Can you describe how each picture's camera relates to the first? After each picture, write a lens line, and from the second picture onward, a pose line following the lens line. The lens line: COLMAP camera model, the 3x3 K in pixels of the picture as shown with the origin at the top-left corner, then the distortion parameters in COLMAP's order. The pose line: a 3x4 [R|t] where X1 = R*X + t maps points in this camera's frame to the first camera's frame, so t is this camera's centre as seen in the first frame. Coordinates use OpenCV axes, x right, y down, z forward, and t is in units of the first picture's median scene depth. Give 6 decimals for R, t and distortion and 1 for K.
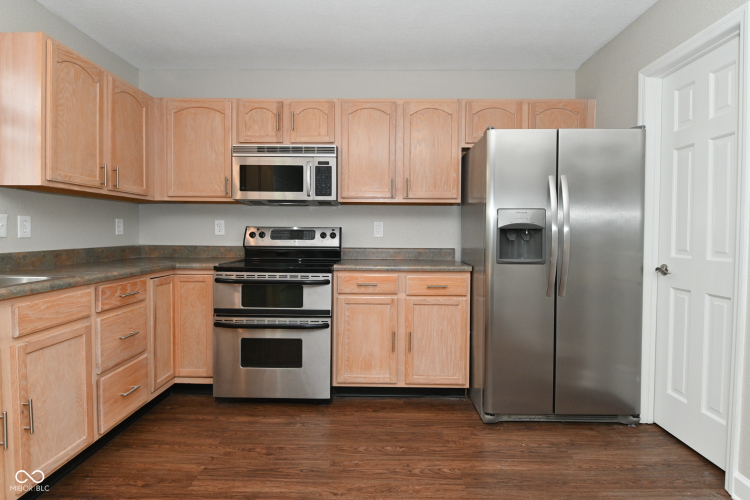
lens RADIAL K [[397.6, 0, 374.2], [0, 397.6, 240.8], [0, 0, 1]] dist [0.005496, -0.018689]
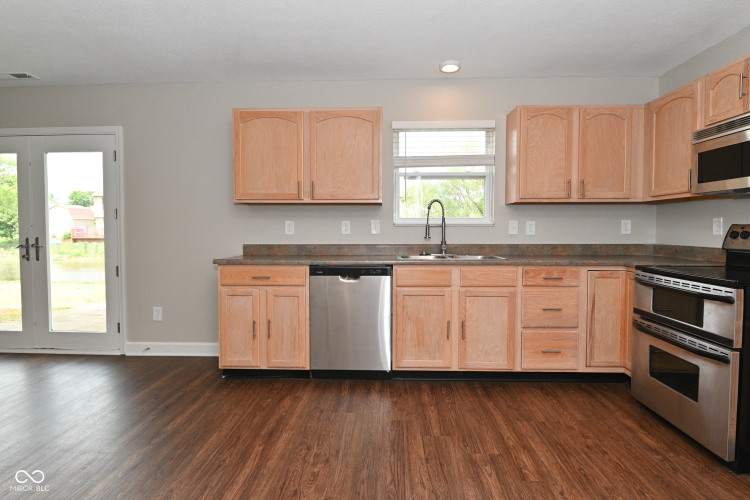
lens RADIAL K [[391.3, 0, 376.5], [0, 391.3, 242.5], [0, 0, 1]] dist [-0.000008, -0.000212]
pose [[-0.004663, 0.026821, -0.999629, 0.659658], [-0.027634, 0.999255, 0.026940, -0.002531], [0.999607, 0.027749, -0.003918, 0.399329]]
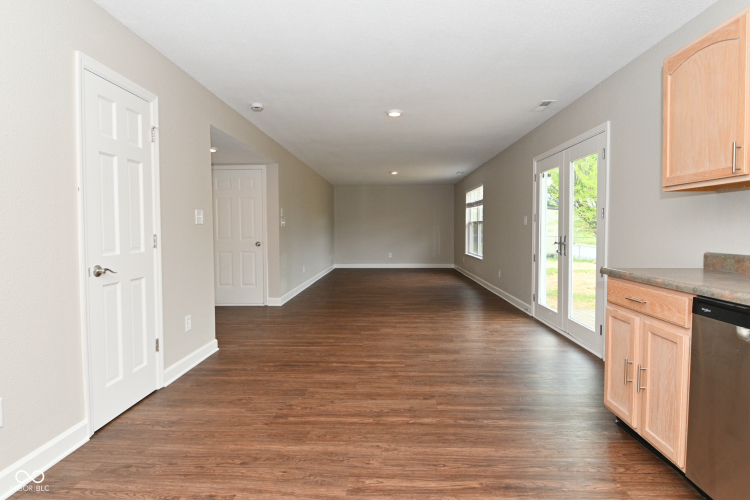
lens RADIAL K [[397.6, 0, 376.5], [0, 397.6, 243.1], [0, 0, 1]] dist [0.005496, -0.018689]
pose [[-0.999998, -0.000956, 0.001618, -0.002138], [-0.000851, 0.997947, 0.064034, -0.027257], [-0.001676, 0.064032, -0.997946, 0.877878]]
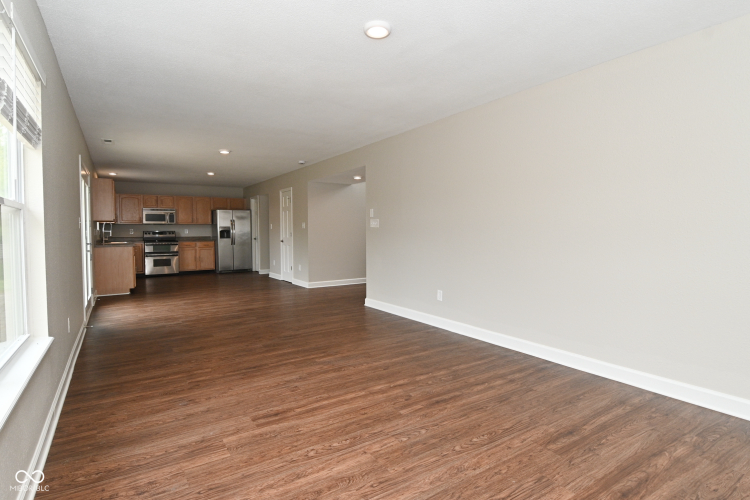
lens RADIAL K [[397.6, 0, 381.6], [0, 397.6, 246.2], [0, 0, 1]] dist [0.005496, -0.018689]
pose [[0.815959, -0.033651, 0.577129, -0.765099], [0.026531, 0.999432, 0.020764, 0.092512], [-0.577500, -0.001631, 0.816389, -3.532377]]
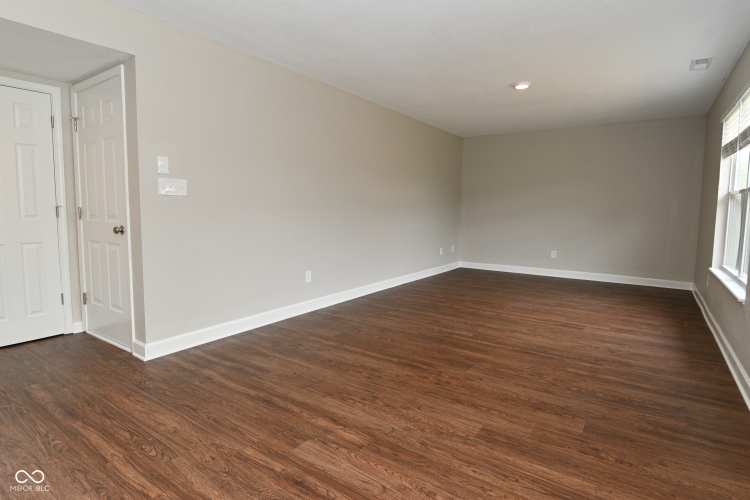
lens RADIAL K [[397.6, 0, 374.1], [0, 397.6, 246.3], [0, 0, 1]] dist [0.005496, -0.018689]
pose [[-0.839470, -0.067326, 0.539219, -0.607304], [-0.000047, 0.992304, 0.123824, 0.035927], [-0.543406, 0.103921, -0.833013, -1.012536]]
